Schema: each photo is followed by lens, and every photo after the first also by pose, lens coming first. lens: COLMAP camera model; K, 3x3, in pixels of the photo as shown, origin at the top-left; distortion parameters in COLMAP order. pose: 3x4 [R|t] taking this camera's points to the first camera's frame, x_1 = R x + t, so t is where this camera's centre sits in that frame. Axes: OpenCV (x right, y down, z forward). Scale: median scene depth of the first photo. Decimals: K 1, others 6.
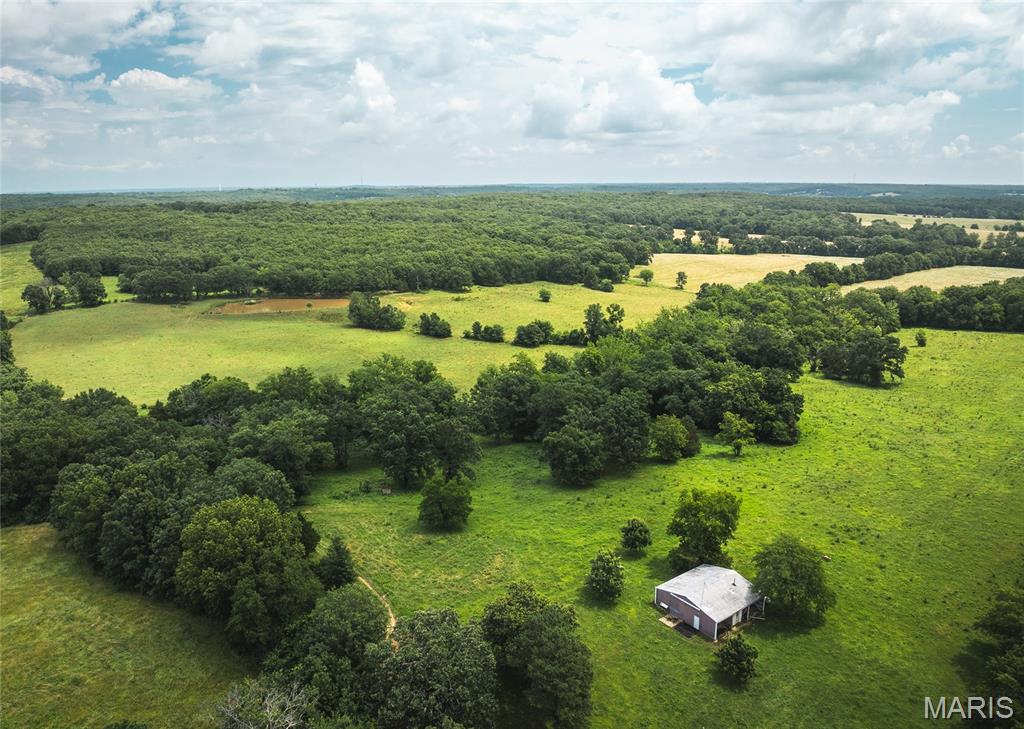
lens RADIAL K [[731.8, 0, 513.5], [0, 731.8, 386.5], [0, 0, 1]] dist [-0.020353, -0.014570]
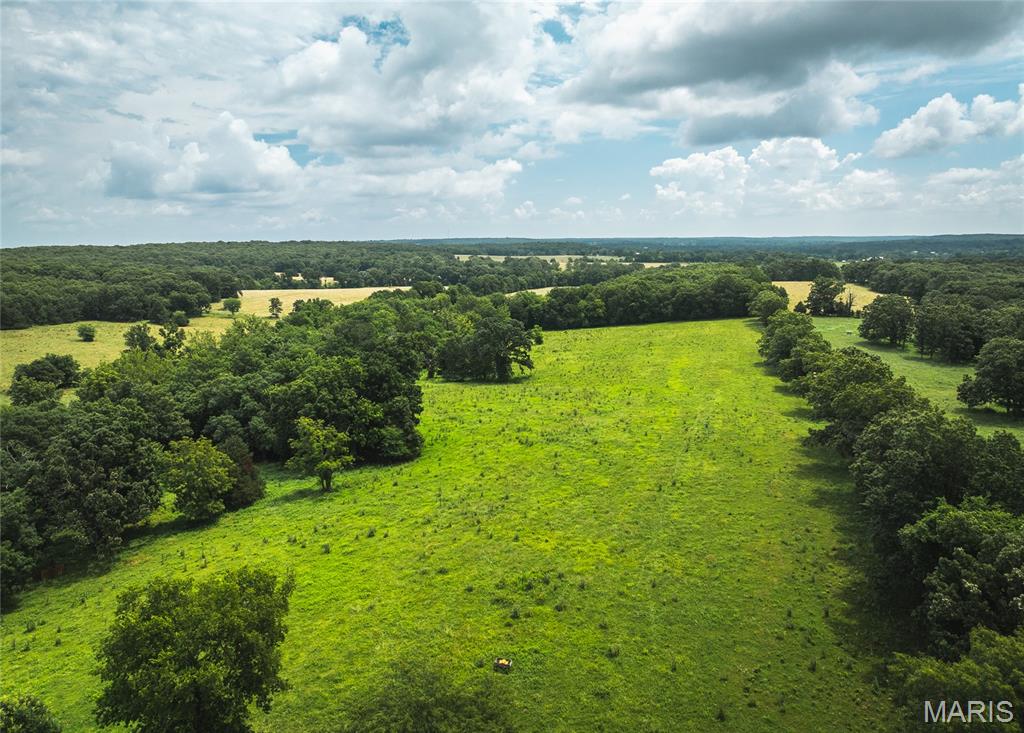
lens RADIAL K [[731.8, 0, 515.6], [0, 731.8, 370.1], [0, 0, 1]] dist [-0.020353, -0.014570]
pose [[0.869942, -0.097114, 0.483497, 0.050991], [0.144806, 0.987503, -0.062198, 0.018061], [-0.471415, 0.124122, 0.873133, 0.125424]]
